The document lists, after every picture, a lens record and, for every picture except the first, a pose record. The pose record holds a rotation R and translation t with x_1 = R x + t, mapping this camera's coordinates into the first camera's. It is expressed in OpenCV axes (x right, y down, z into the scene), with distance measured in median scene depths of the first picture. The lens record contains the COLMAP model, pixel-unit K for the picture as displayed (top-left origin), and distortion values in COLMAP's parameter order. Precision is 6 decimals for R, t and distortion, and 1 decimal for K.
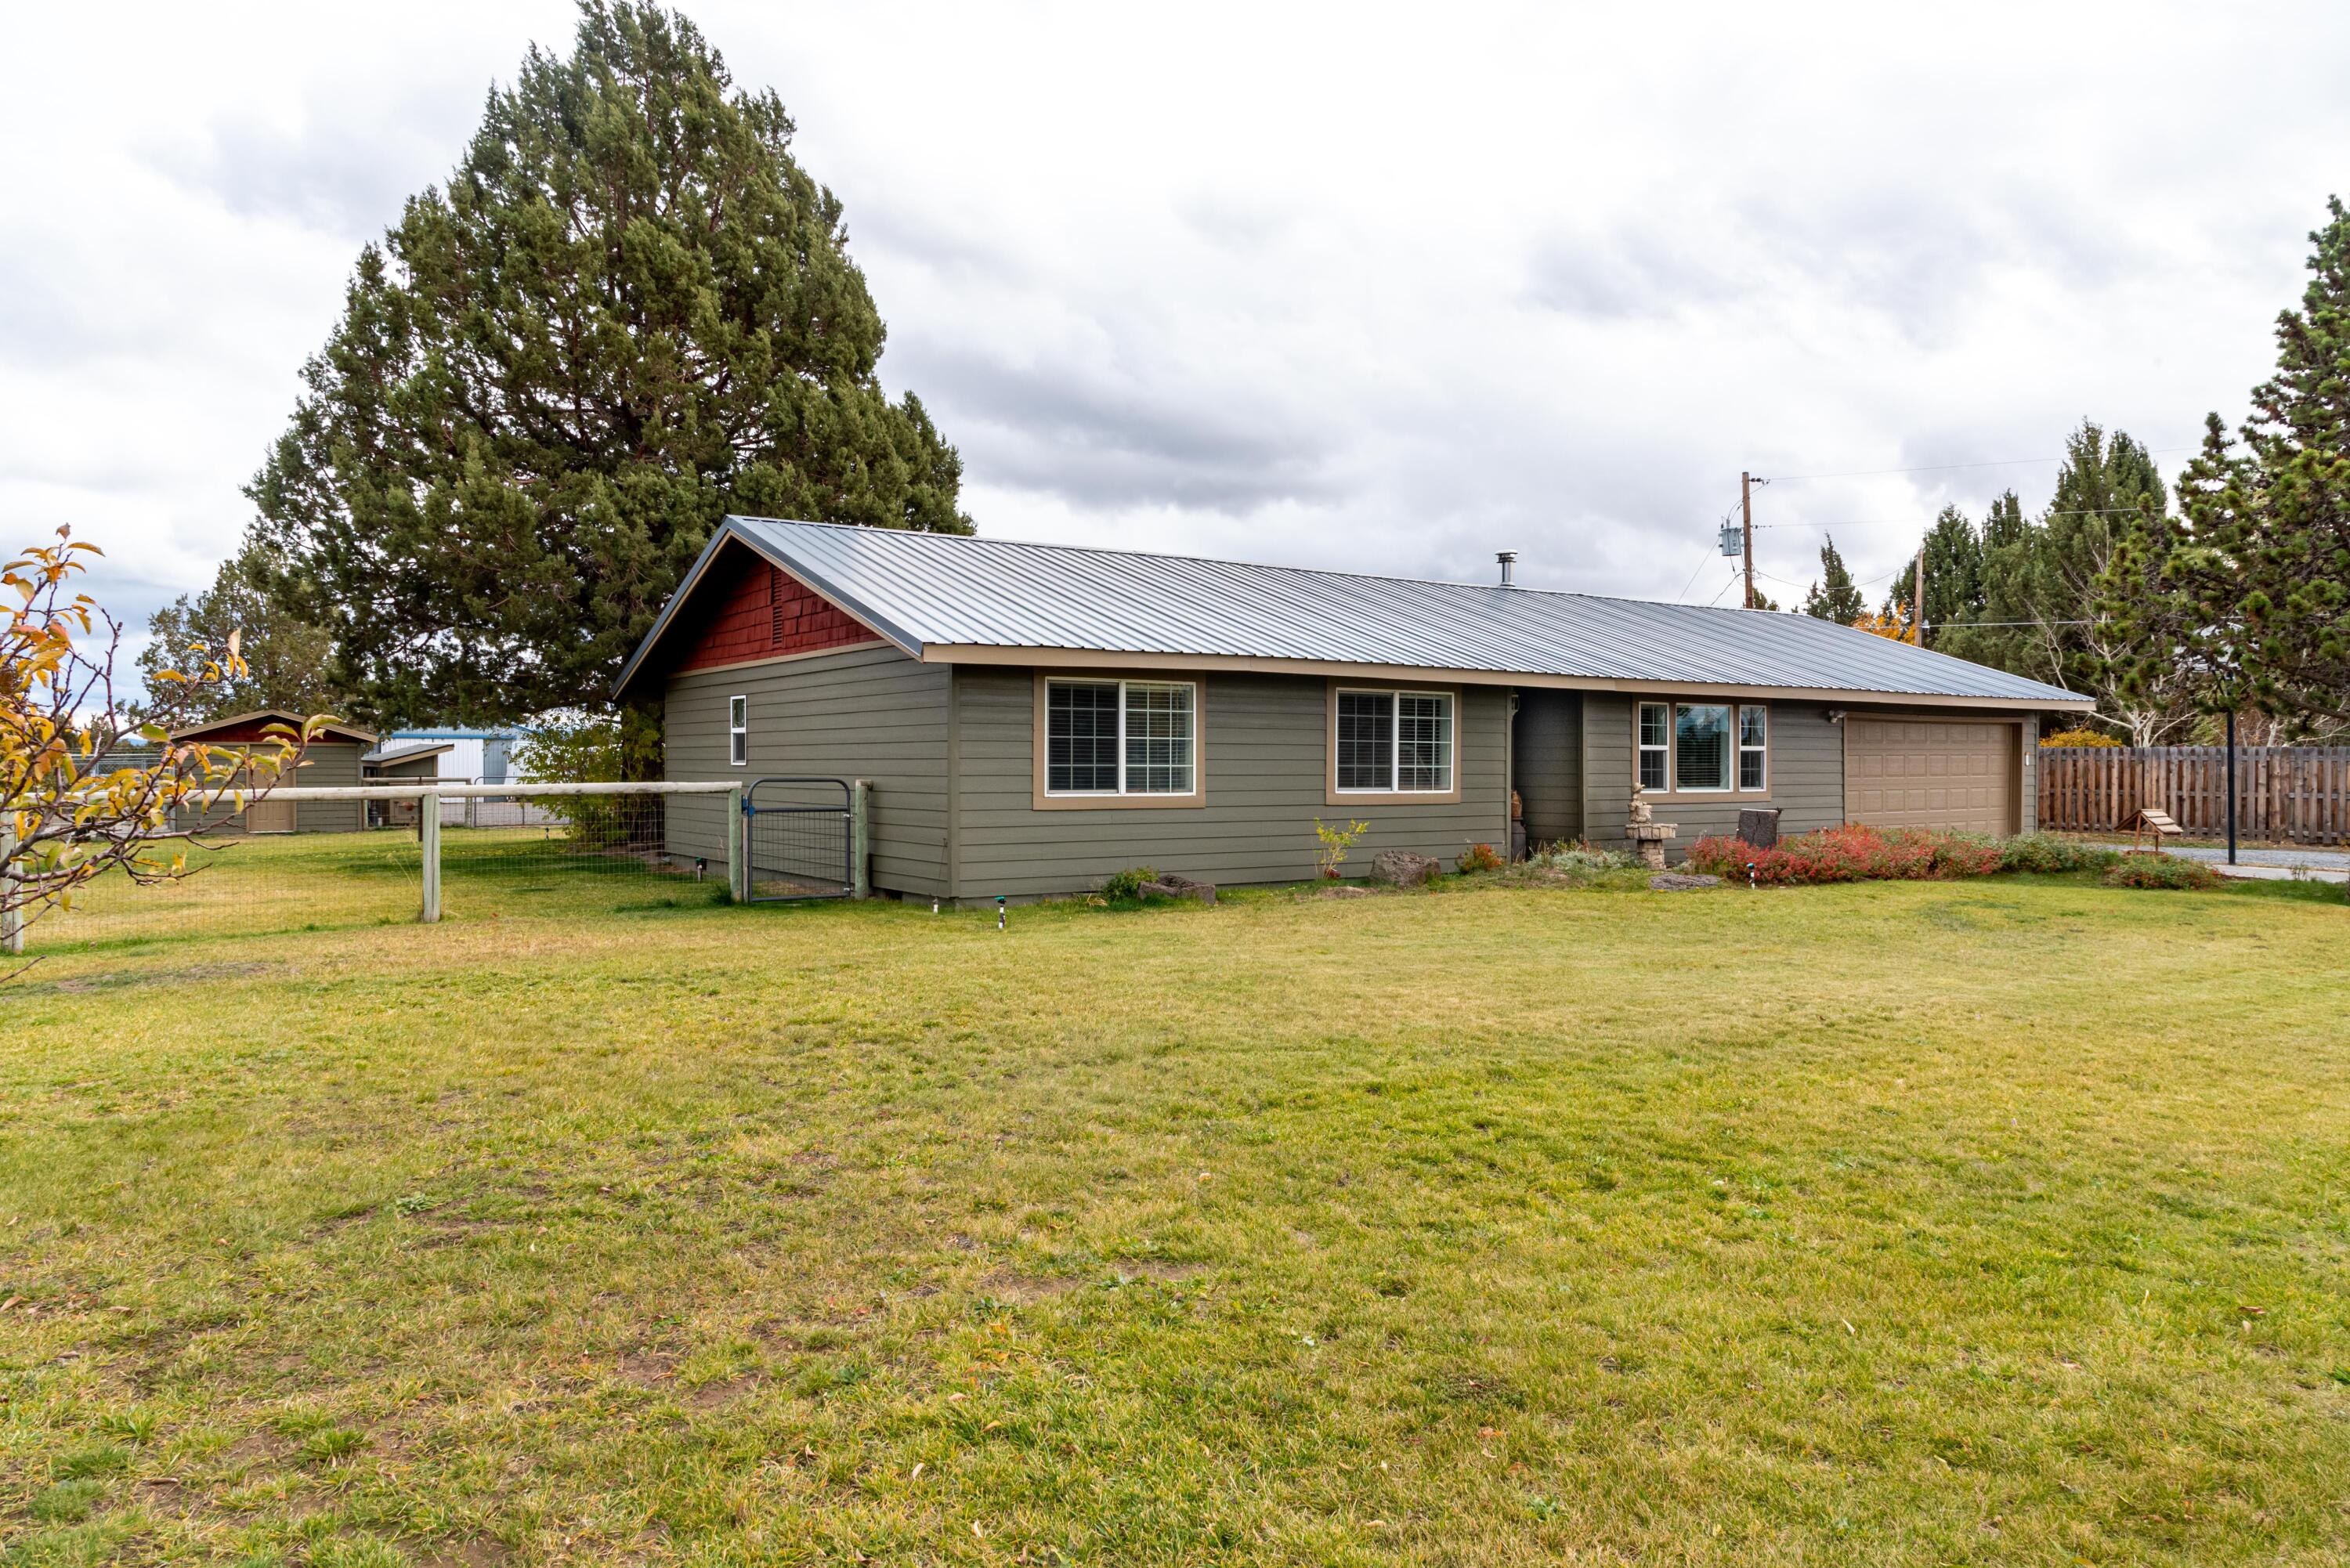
lens RADIAL K [[1568.1, 0, 1175.0], [0, 1568.1, 784.0], [0, 0, 1]] dist [0.034978, -0.018114]
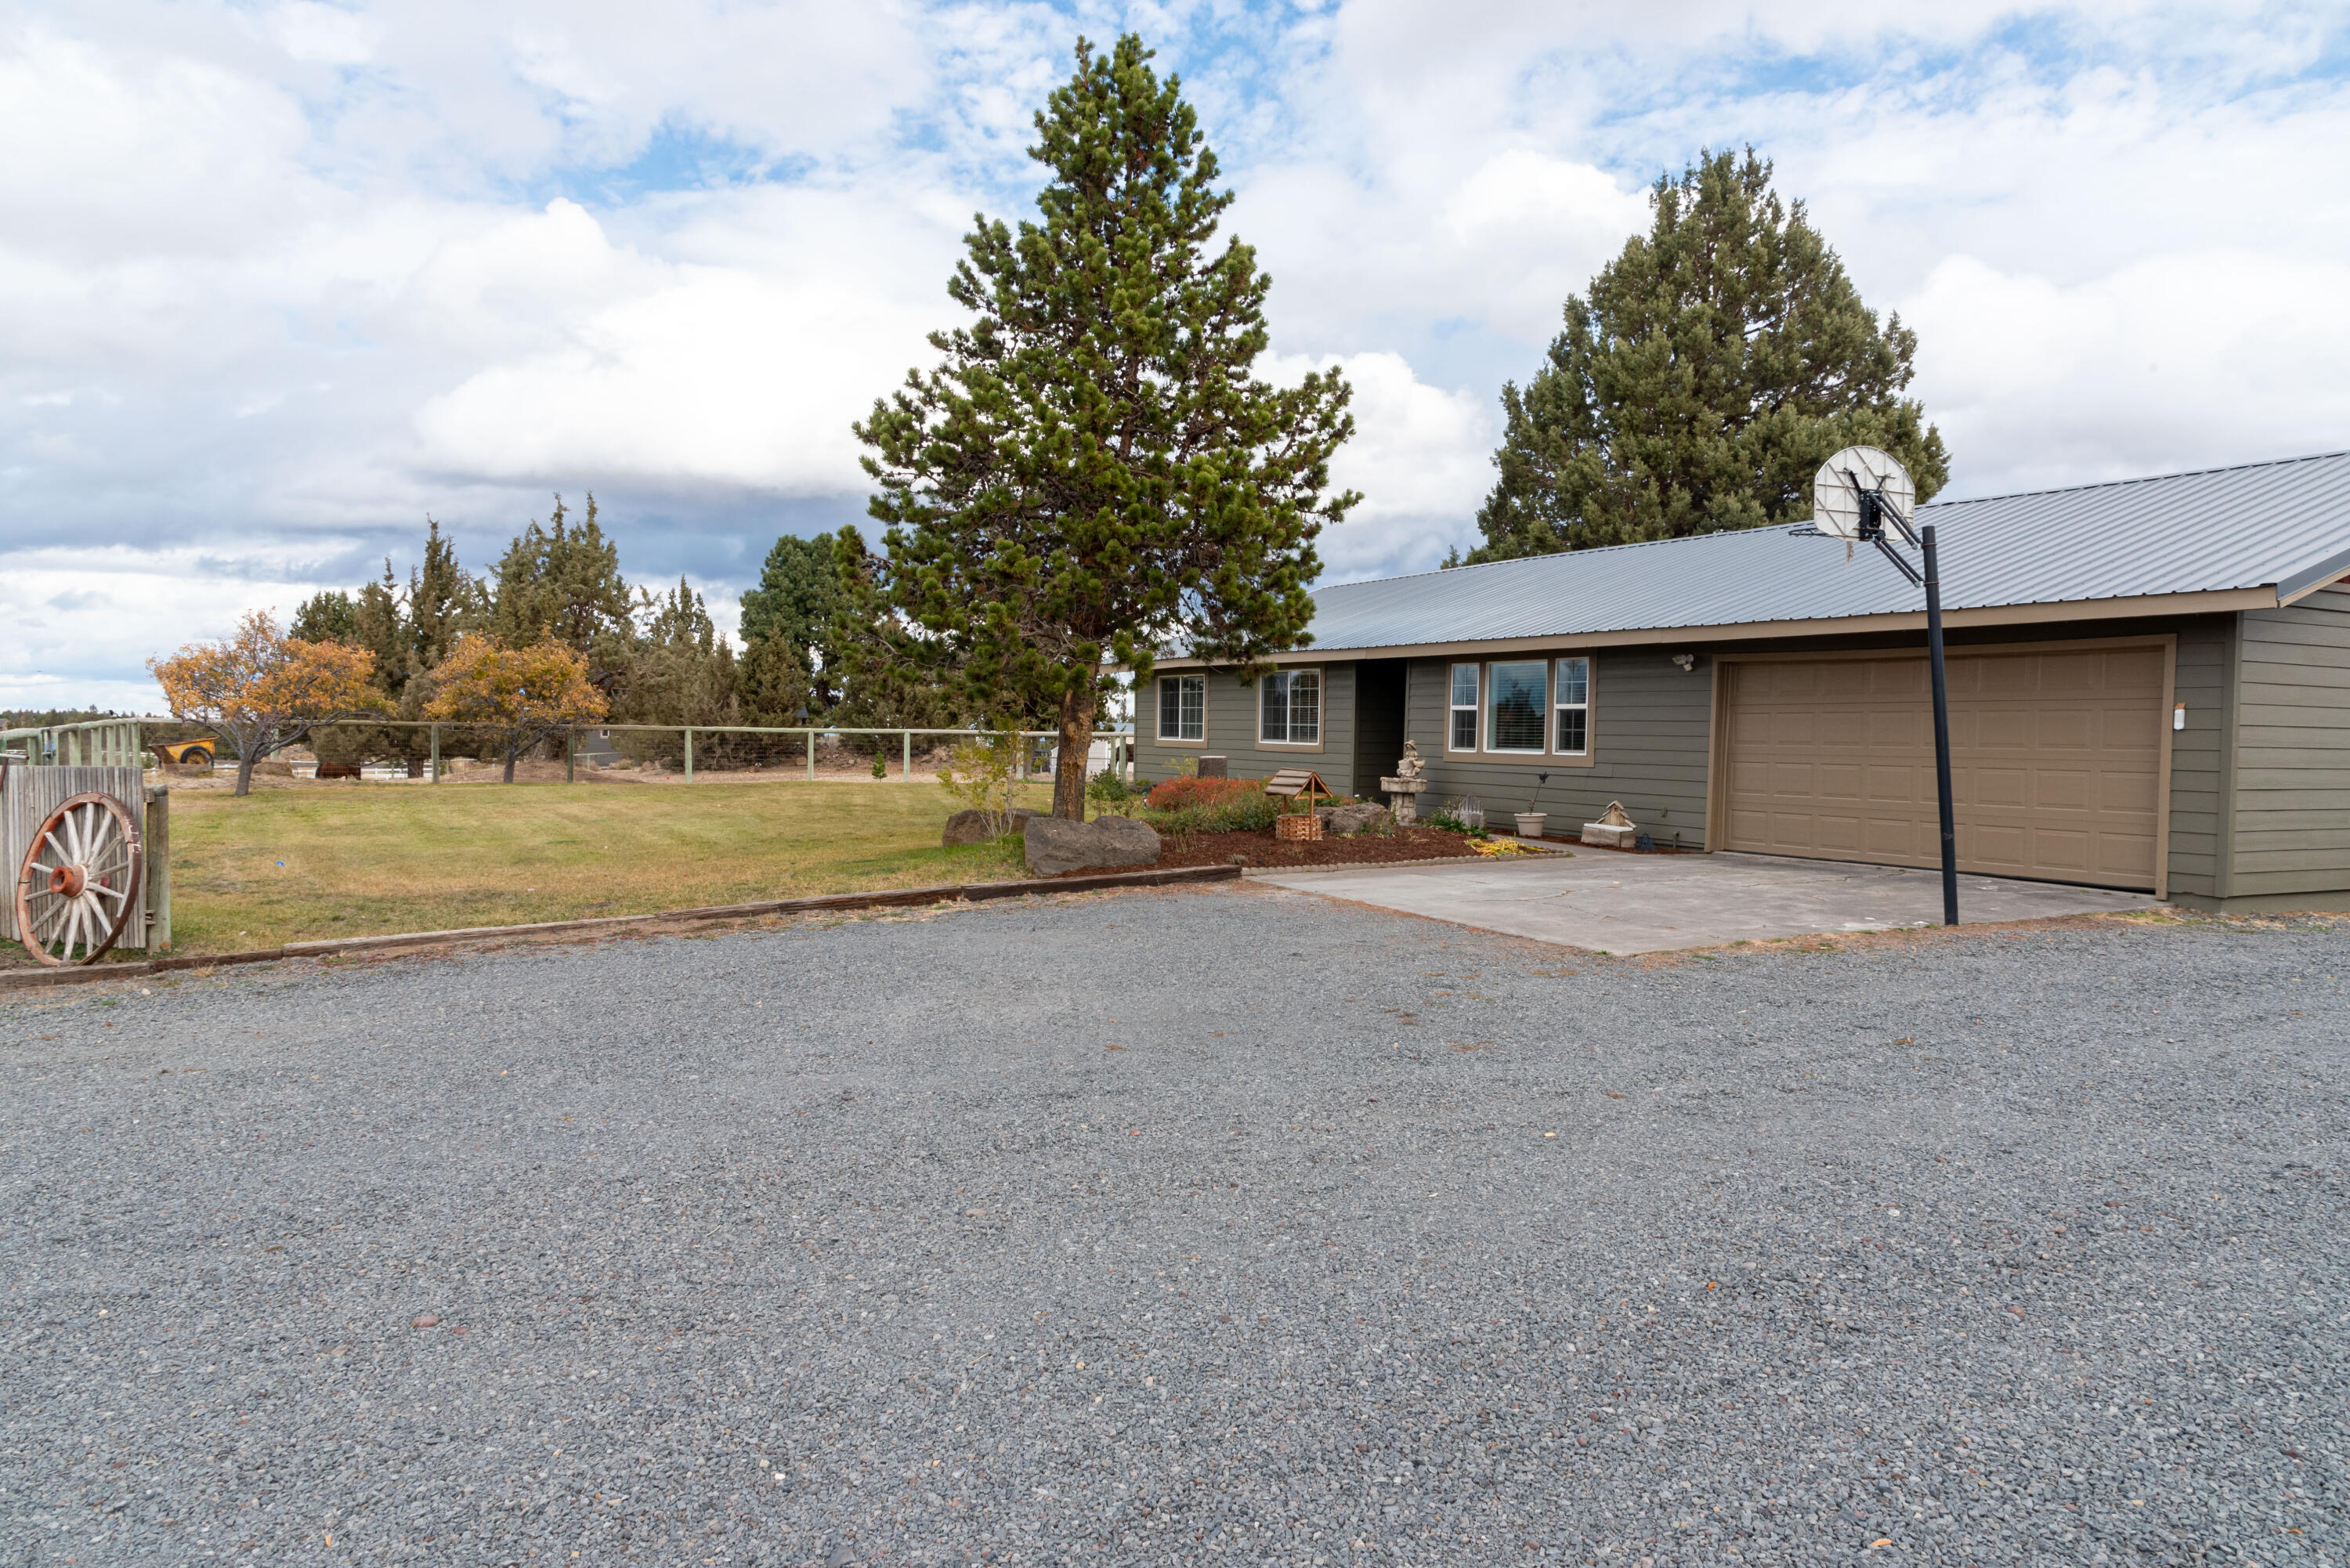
lens RADIAL K [[1568.1, 0, 1175.0], [0, 1568.1, 784.0], [0, 0, 1]] dist [0.034978, -0.018114]
pose [[-0.094584, 0.034072, -0.994934, 1.353407], [-0.025829, 0.998994, 0.036667, -0.006229], [0.995182, 0.029166, -0.093608, 0.907109]]
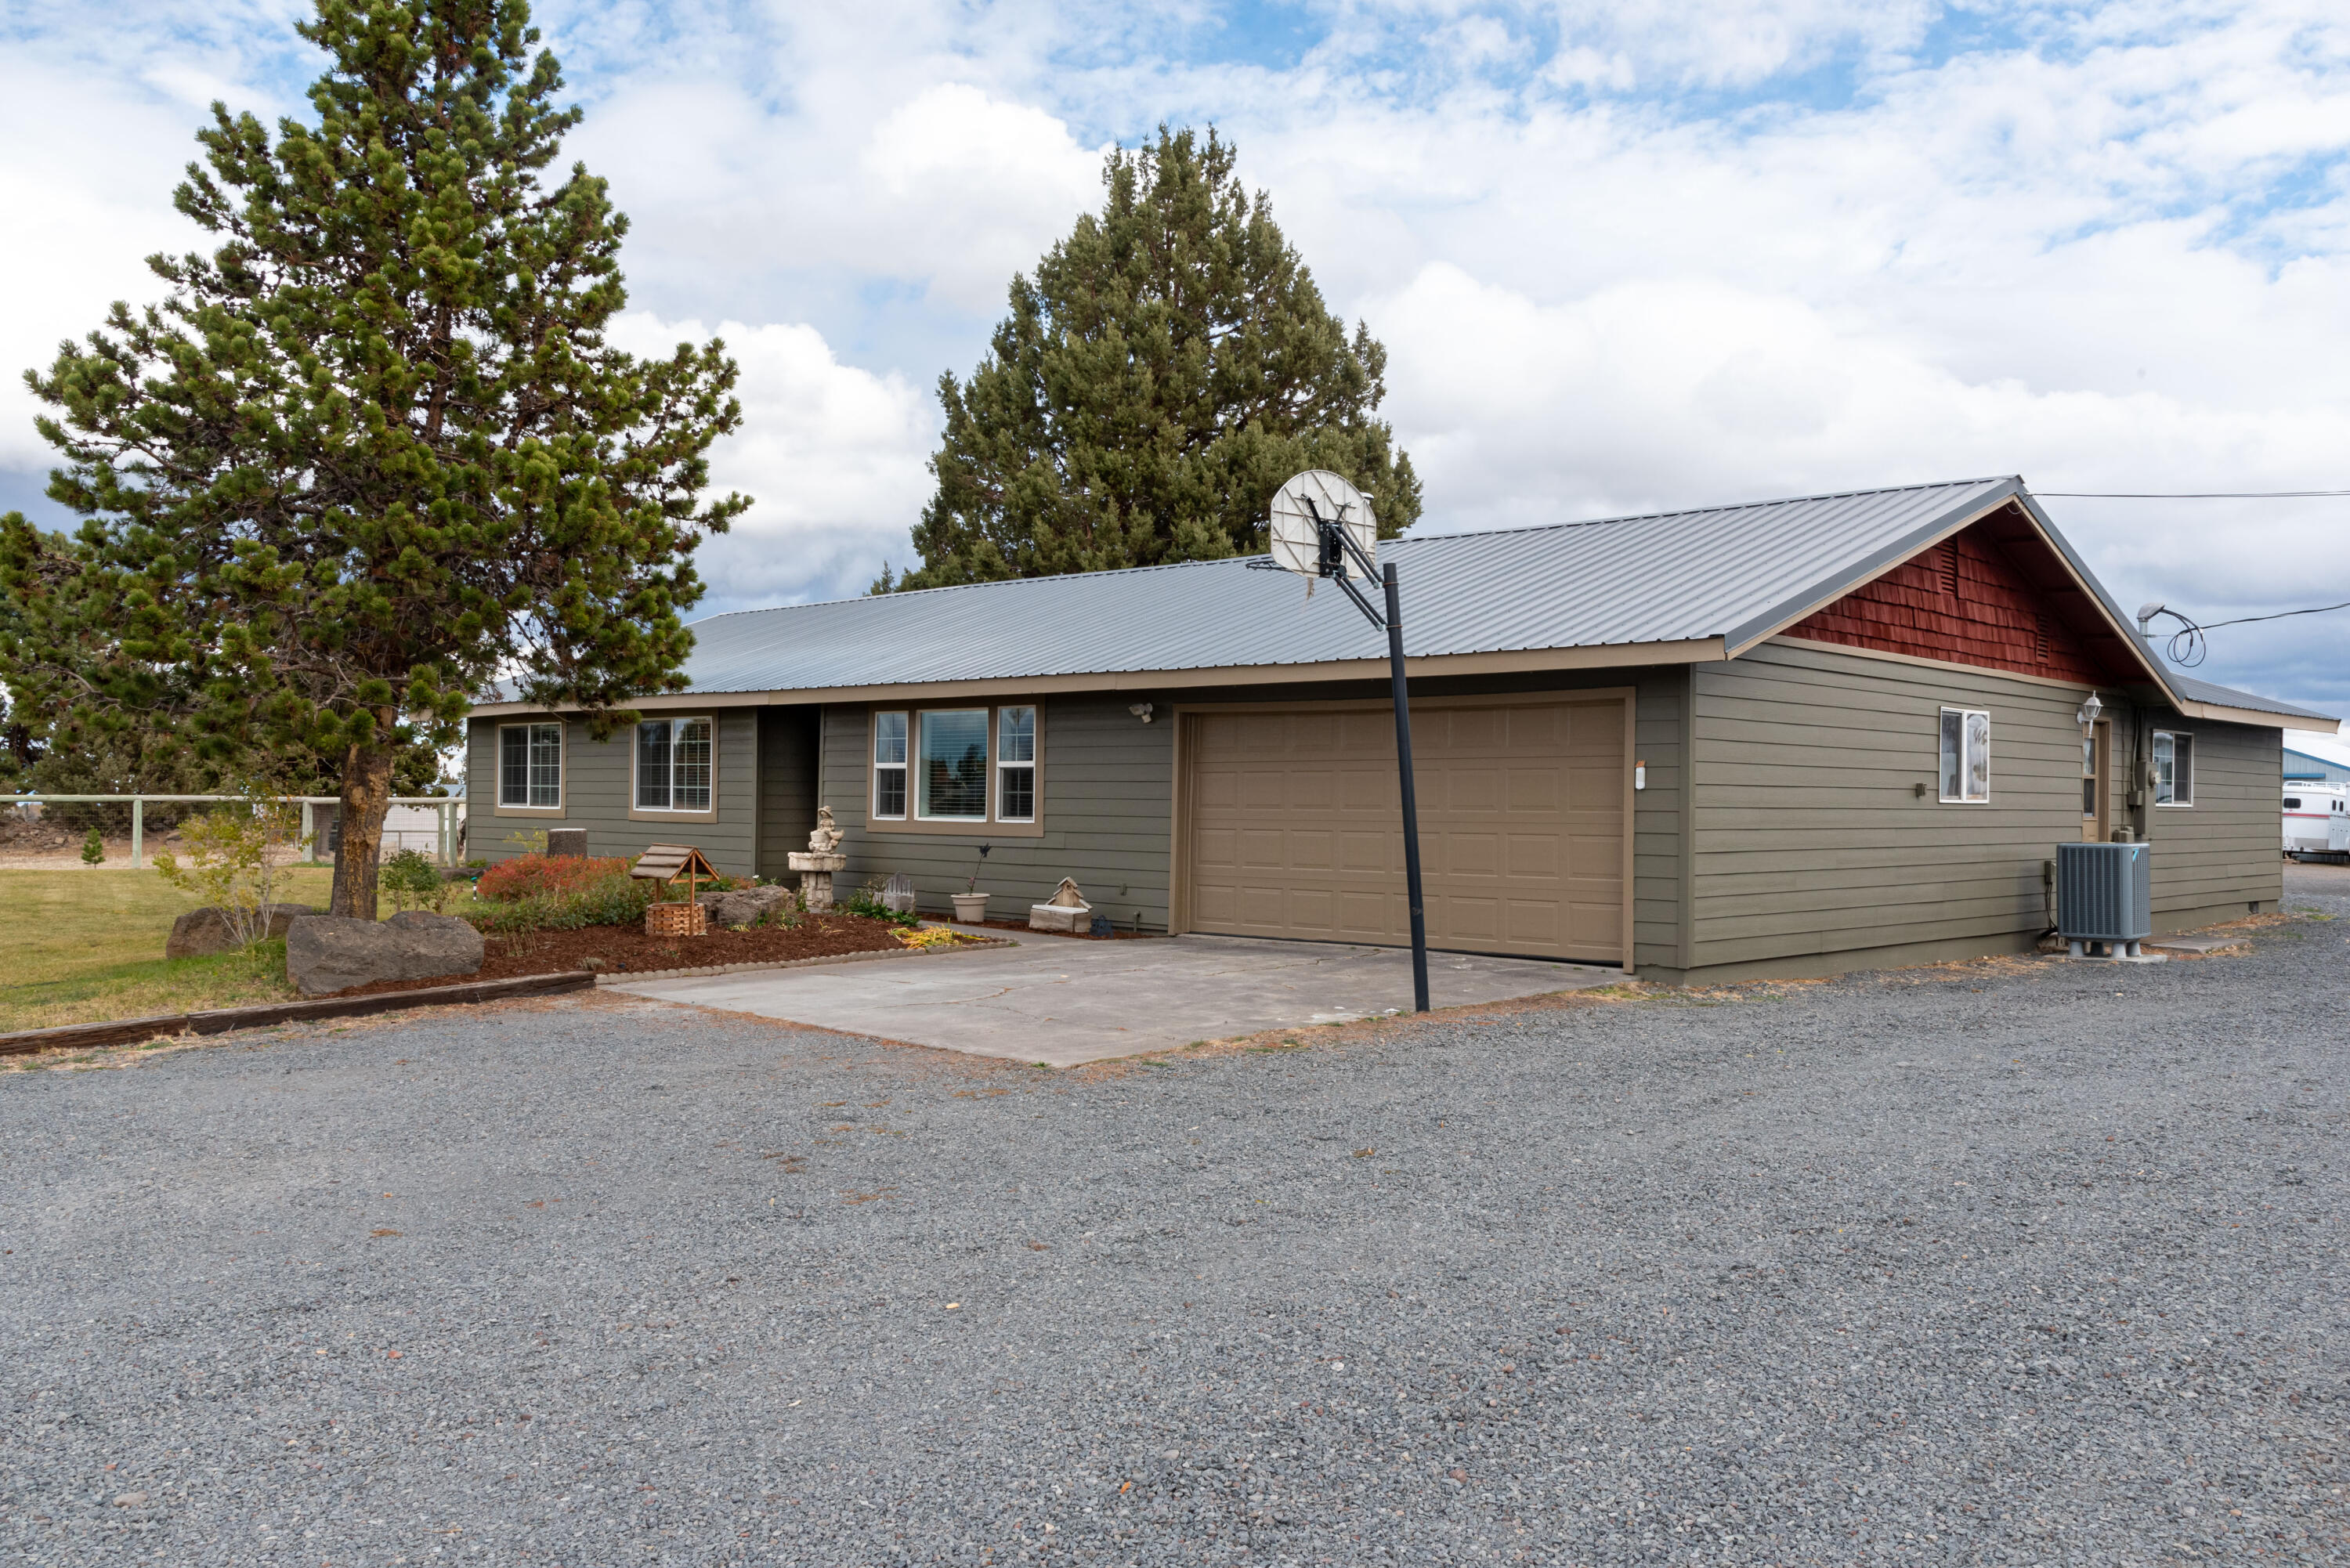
lens RADIAL K [[1912.9, 0, 1175.0], [0, 1912.9, 784.0], [0, 0, 1]] dist [0.039954, -0.071511]
pose [[0.221147, -0.003787, -0.975233, 1.341493], [-0.019281, 0.999780, -0.008254, -0.007962], [0.975050, 0.020629, 0.221026, 0.920210]]
